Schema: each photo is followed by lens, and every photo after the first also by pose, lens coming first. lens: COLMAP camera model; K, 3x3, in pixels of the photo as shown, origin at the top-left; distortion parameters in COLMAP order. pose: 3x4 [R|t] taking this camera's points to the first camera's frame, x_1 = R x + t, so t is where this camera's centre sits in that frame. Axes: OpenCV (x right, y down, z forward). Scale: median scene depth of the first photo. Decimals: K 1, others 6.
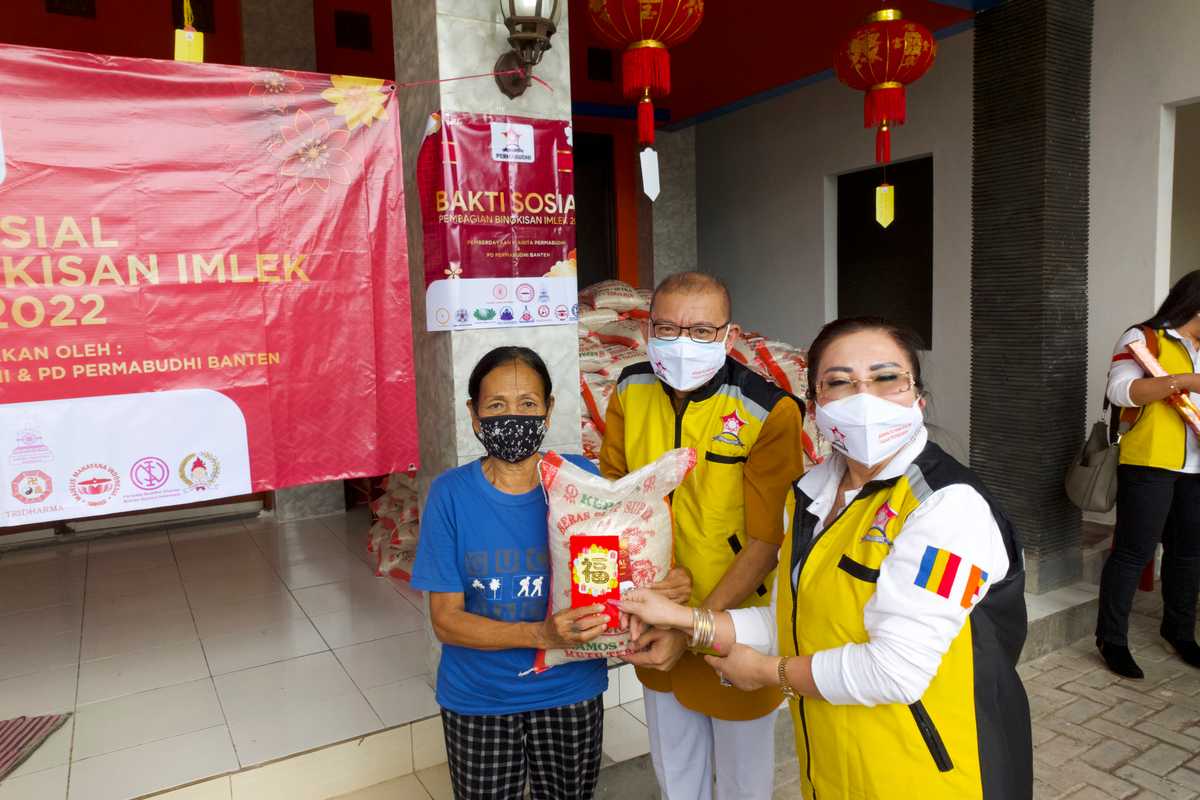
lens RADIAL K [[859.4, 0, 600.0], [0, 859.4, 400.0], [0, 0, 1]] dist [0.043160, -0.050231]
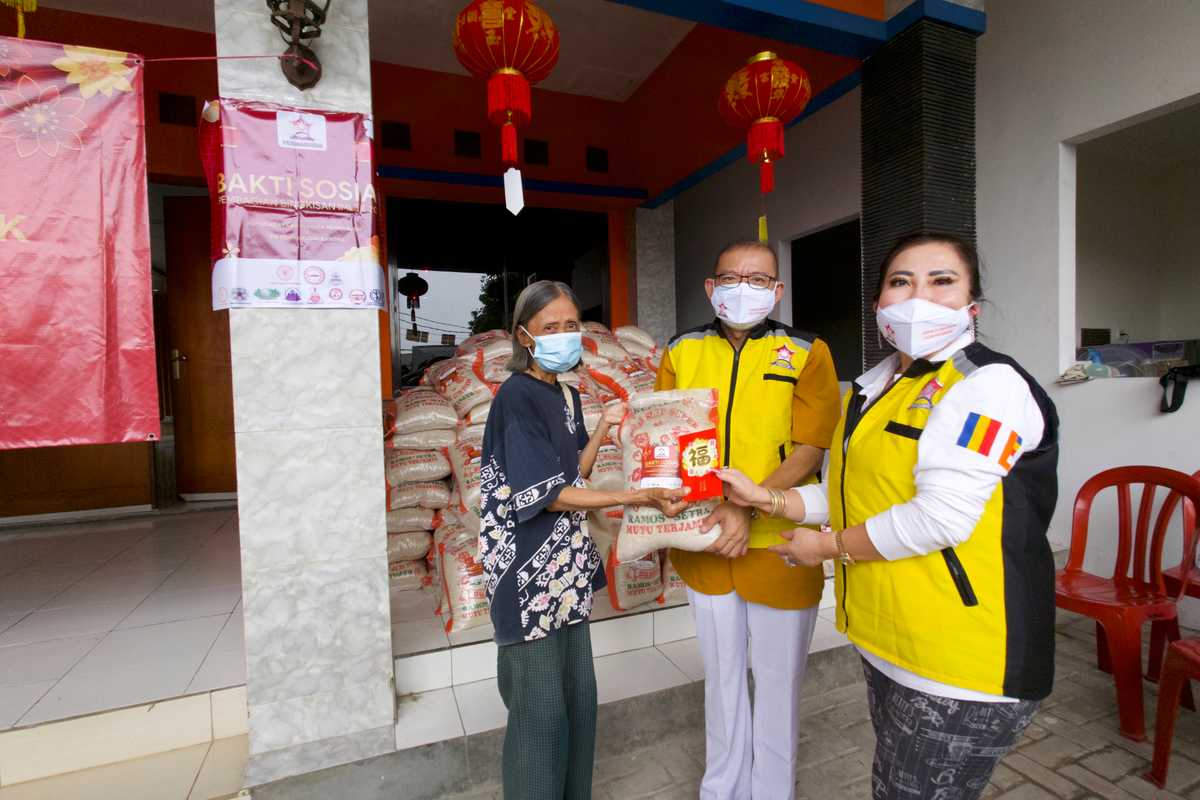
lens RADIAL K [[596.3, 0, 600.0], [0, 596.3, 400.0], [0, 0, 1]] dist [0.018101, 0.000070]
pose [[0.988504, 0.011468, -0.150759, 0.358904], [-0.020995, 0.997871, -0.061754, 0.061229], [0.149729, 0.064209, 0.986640, 0.350771]]
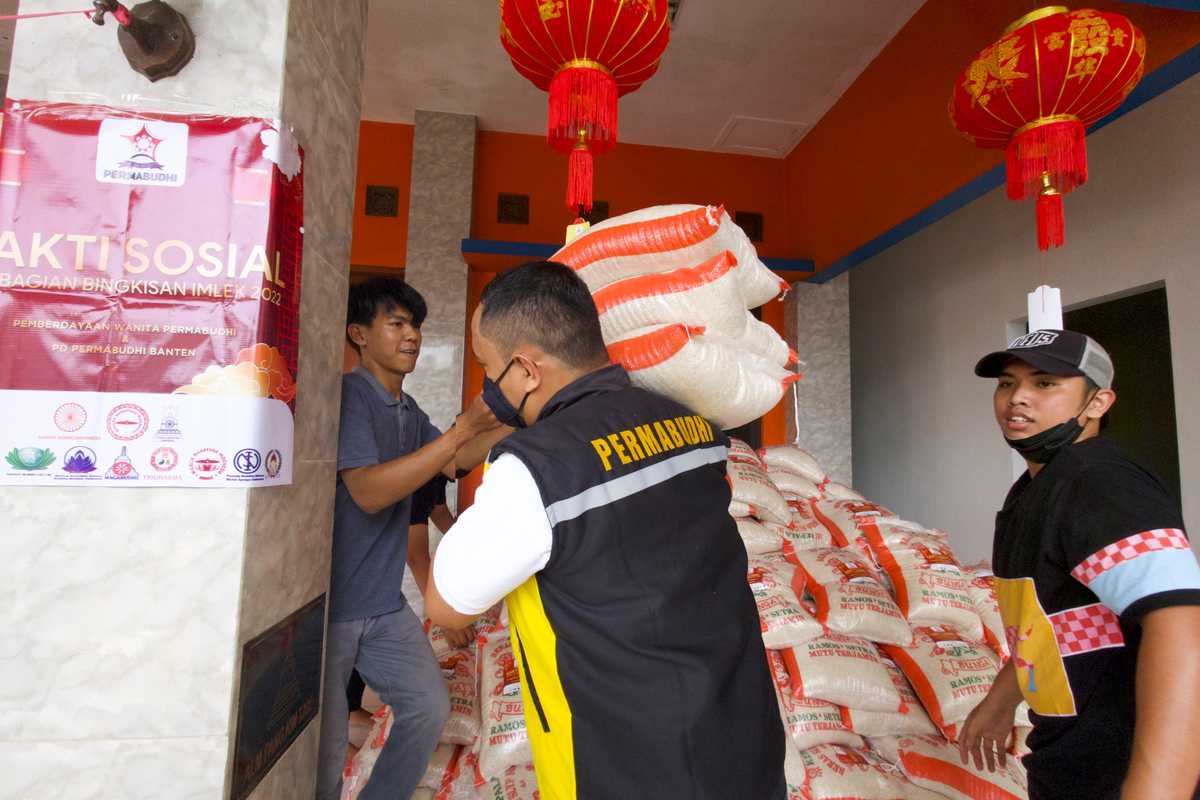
lens RADIAL K [[596.3, 0, 600.0], [0, 596.3, 400.0], [0, 0, 1]] dist [0.018101, 0.000070]
pose [[0.917751, 0.018739, -0.396713, 0.317039], [-0.093314, 0.981098, -0.169528, -0.101791], [0.386037, 0.192603, 0.902152, 0.775787]]
